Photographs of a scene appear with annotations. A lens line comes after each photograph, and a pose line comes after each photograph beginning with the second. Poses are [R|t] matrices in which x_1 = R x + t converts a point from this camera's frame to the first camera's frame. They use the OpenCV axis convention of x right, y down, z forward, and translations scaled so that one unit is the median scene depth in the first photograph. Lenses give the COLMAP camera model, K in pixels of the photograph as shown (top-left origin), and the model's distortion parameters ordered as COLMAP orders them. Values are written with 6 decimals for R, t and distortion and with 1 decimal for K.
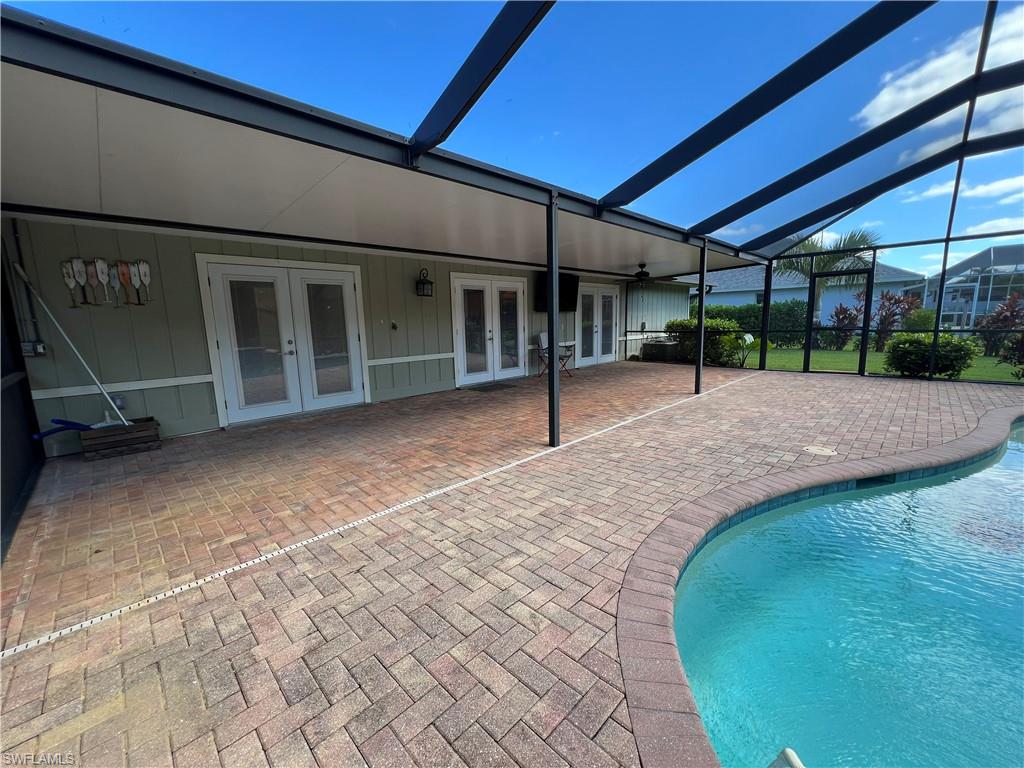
lens RADIAL K [[410.1, 0, 505.4], [0, 410.1, 386.0], [0, 0, 1]] dist [0.000004, -0.000023]
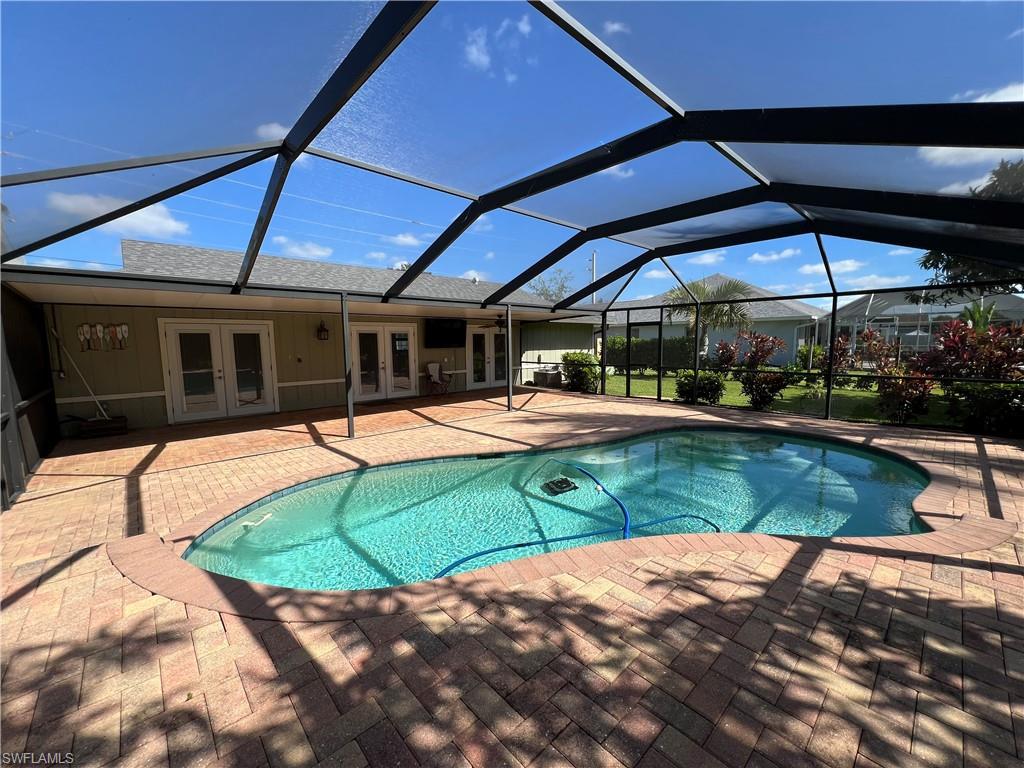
lens RADIAL K [[410.1, 0, 501.3], [0, 410.1, 387.4], [0, 0, 1]] dist [0.000004, -0.000023]
pose [[0.999079, 0.019301, -0.038311, 0.631776], [-0.021041, 0.998740, -0.045565, 0.003118], [0.037383, 0.046329, 0.998226, -0.529488]]
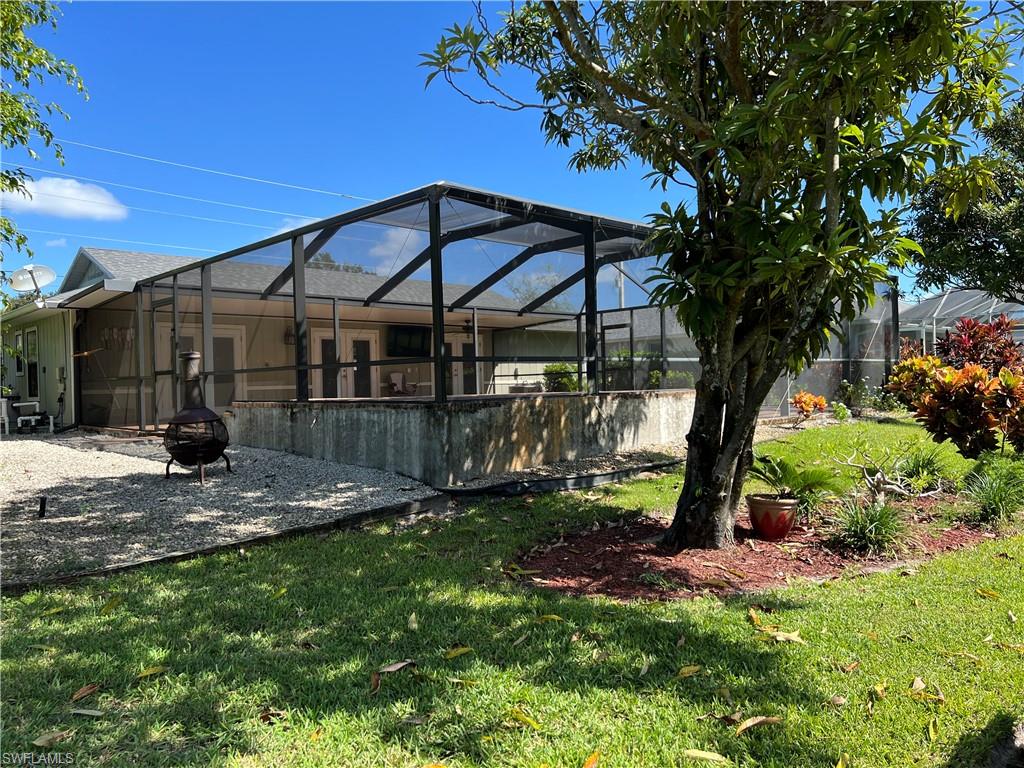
lens RADIAL K [[769.5, 0, 515.1], [0, 769.5, 384.8], [0, 0, 1]] dist [0.034254, -0.023317]
pose [[0.999996, -0.001167, 0.002444, 0.765467], [0.001539, 0.987422, -0.158100, 0.456269], [-0.002229, 0.158103, 0.987420, -2.156945]]
